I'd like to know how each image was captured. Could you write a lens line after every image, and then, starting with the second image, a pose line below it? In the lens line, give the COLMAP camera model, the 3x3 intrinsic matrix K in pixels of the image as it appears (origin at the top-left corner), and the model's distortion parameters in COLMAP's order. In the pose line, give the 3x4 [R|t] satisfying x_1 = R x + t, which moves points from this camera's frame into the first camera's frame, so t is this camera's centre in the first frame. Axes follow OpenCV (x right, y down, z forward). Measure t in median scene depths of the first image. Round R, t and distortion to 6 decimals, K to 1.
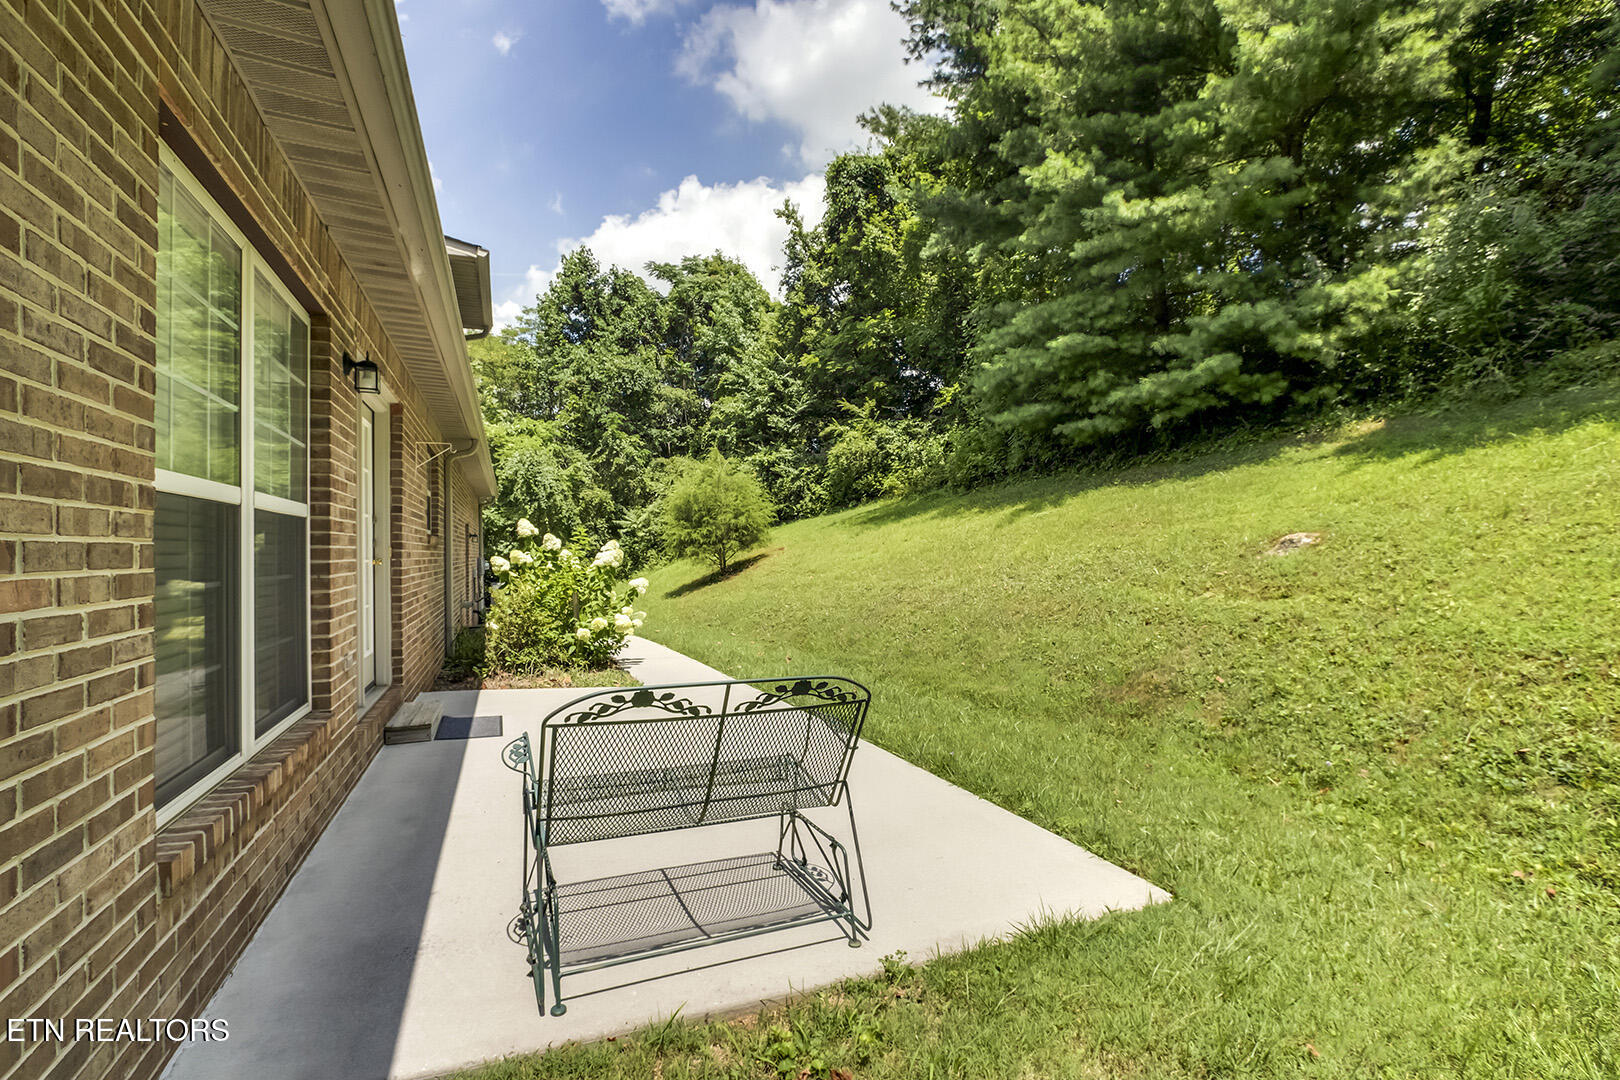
lens RADIAL K [[725.1, 0, 809.4], [0, 725.1, 552.0], [0, 0, 1]] dist [-0.017498, -0.000417]
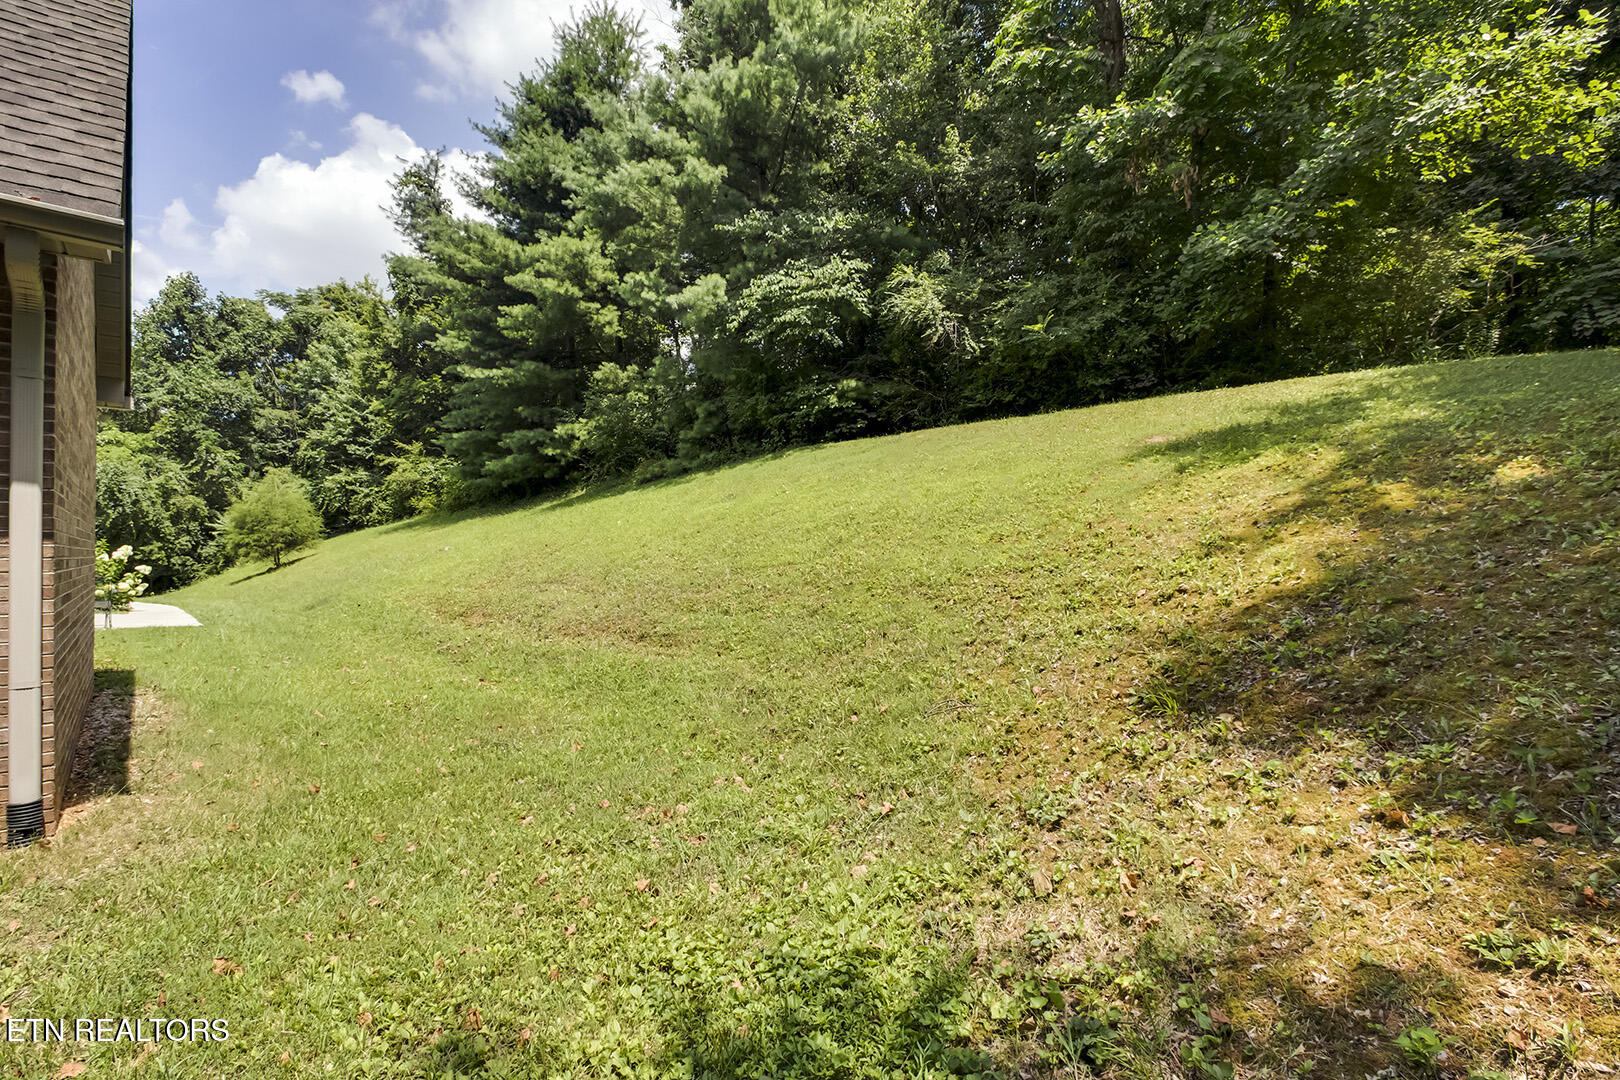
lens RADIAL K [[725.1, 0, 809.4], [0, 725.1, 552.0], [0, 0, 1]] dist [-0.017498, -0.000417]
pose [[0.936614, 0.007825, 0.350275, 0.234028], [-0.007665, 0.999969, -0.001845, -0.004053], [-0.350278, -0.000957, 0.936645, -0.413204]]
